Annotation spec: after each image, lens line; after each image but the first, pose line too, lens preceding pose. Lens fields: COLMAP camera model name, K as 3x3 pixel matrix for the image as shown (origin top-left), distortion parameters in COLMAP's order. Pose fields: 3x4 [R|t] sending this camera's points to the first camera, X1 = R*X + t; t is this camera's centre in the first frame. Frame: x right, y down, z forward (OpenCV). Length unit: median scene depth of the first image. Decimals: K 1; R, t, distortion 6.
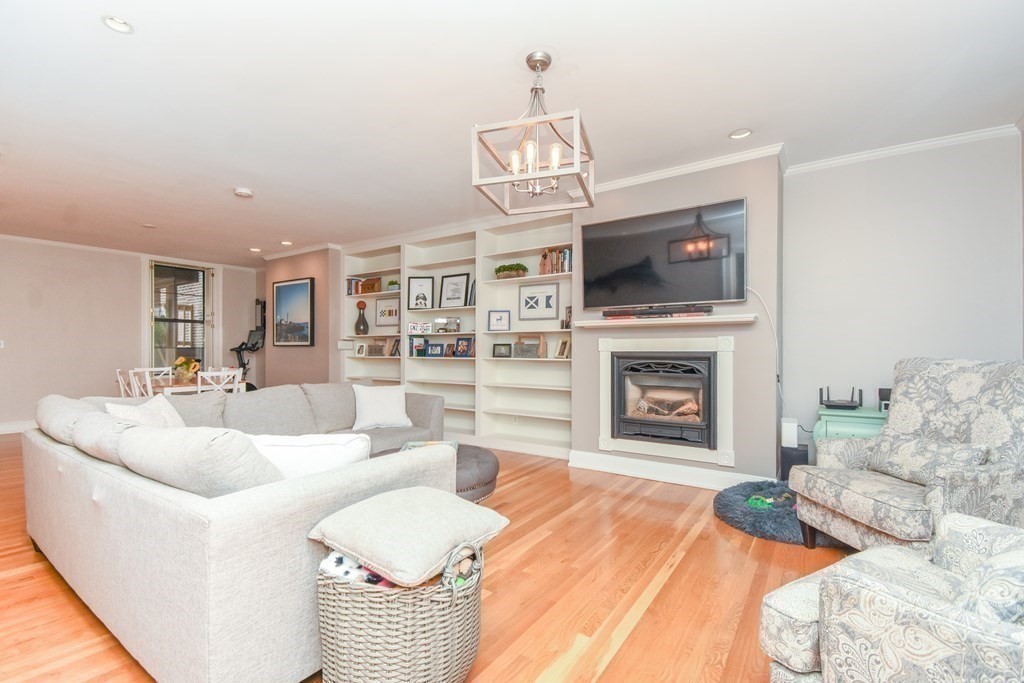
lens RADIAL K [[453.6, 0, 512.6], [0, 453.6, 350.4], [0, 0, 1]] dist [0.051094, -0.030838]
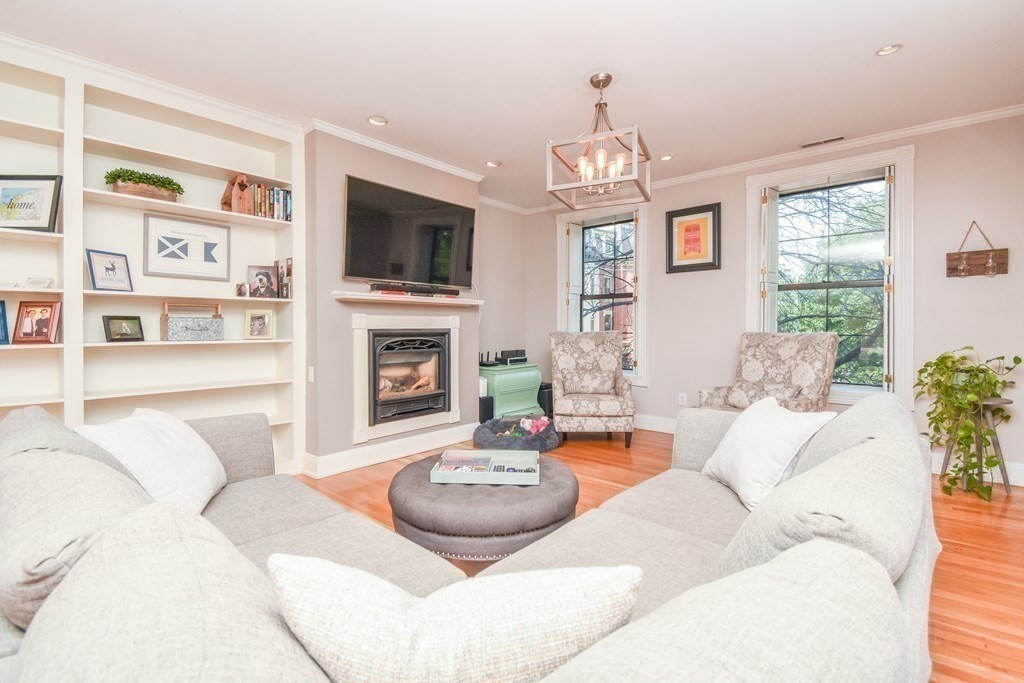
lens RADIAL K [[465.9, 0, 505.7], [0, 465.9, 339.2], [0, 0, 1]] dist [0.033623, -0.035106]
pose [[0.134762, -0.024816, 0.990567, -0.656174], [0.002970, 0.999692, 0.024640, 0.000666], [-0.990874, -0.000379, 0.134794, 0.621102]]
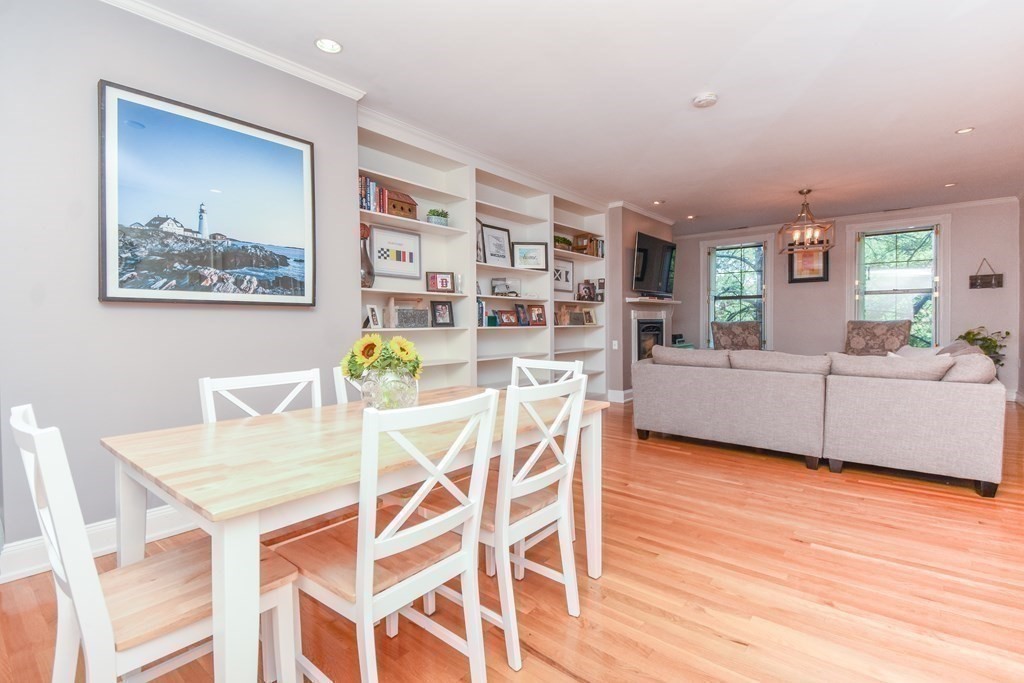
lens RADIAL K [[465.9, 0, 505.7], [0, 465.9, 339.2], [0, 0, 1]] dist [0.033623, -0.035106]
pose [[0.117146, -0.035084, 0.992495, -1.401694], [0.007674, 0.999378, 0.034422, 0.012448], [-0.993085, 0.003584, 0.117342, 1.271591]]
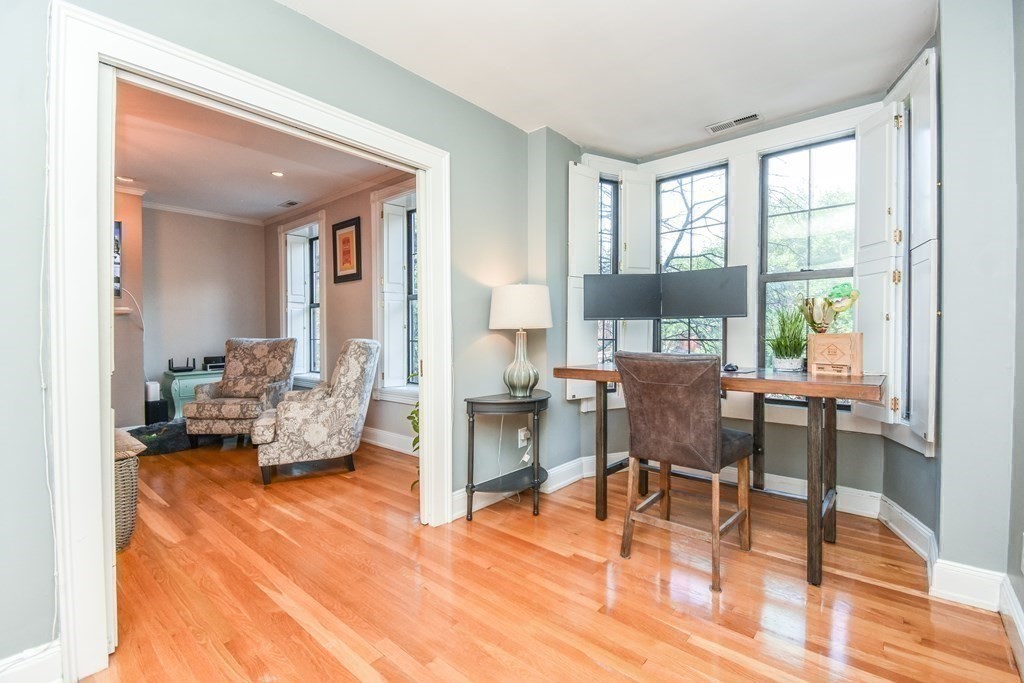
lens RADIAL K [[453.6, 0, 512.6], [0, 453.6, 350.4], [0, 0, 1]] dist [0.051094, -0.030838]
pose [[0.127821, -0.034566, 0.991195, -0.577877], [0.000784, 0.999396, 0.034751, 0.001089], [-0.991797, -0.003665, 0.127770, -0.254984]]
